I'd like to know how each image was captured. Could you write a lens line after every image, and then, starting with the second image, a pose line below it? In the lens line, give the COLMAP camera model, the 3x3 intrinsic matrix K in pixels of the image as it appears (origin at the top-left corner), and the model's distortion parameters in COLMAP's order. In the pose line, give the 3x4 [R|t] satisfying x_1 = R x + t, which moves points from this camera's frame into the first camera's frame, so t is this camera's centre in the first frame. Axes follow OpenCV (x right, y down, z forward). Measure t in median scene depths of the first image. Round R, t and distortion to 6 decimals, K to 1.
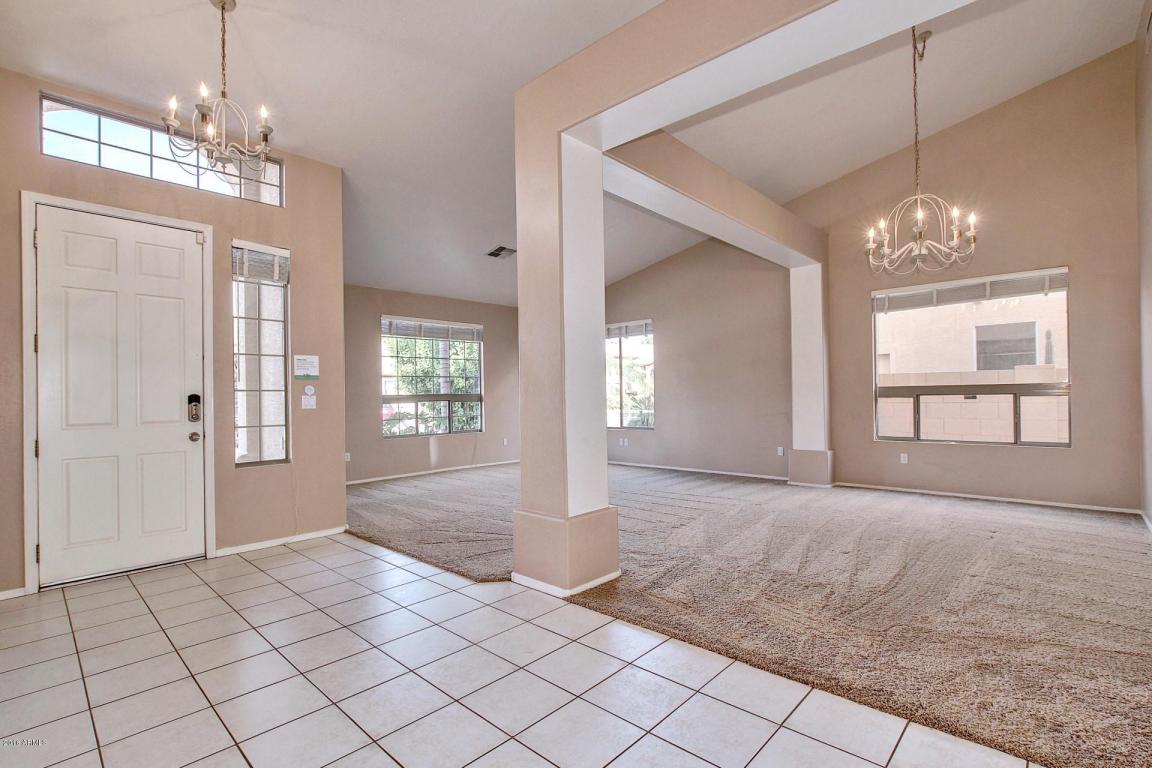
lens RADIAL K [[532.9, 0, 574.3], [0, 532.9, 385.8], [0, 0, 1]] dist [-0.030044, 0.003428]
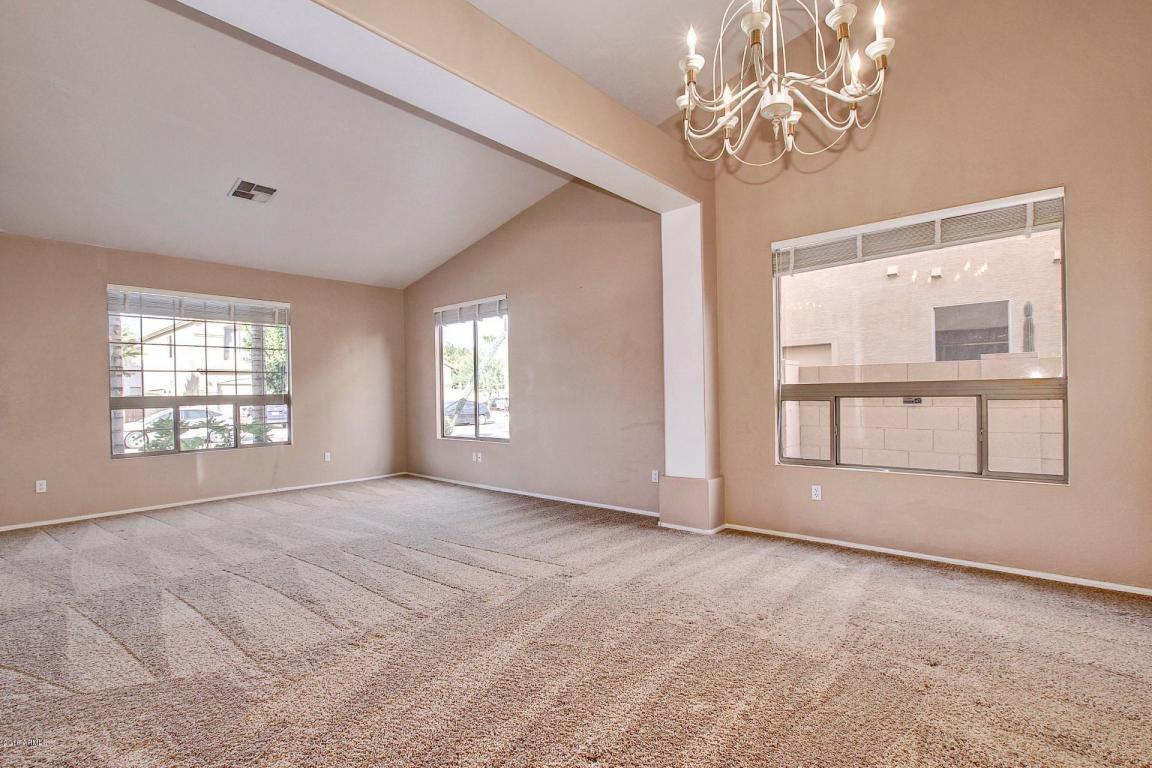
lens RADIAL K [[532.9, 0, 576.5], [0, 532.9, 387.9], [0, 0, 1]] dist [-0.030044, 0.003428]
pose [[0.999282, -0.001585, 0.037849, 0.278935], [0.001273, 0.999965, 0.008265, 0.000215], [-0.037860, -0.008210, 0.999249, 0.322485]]
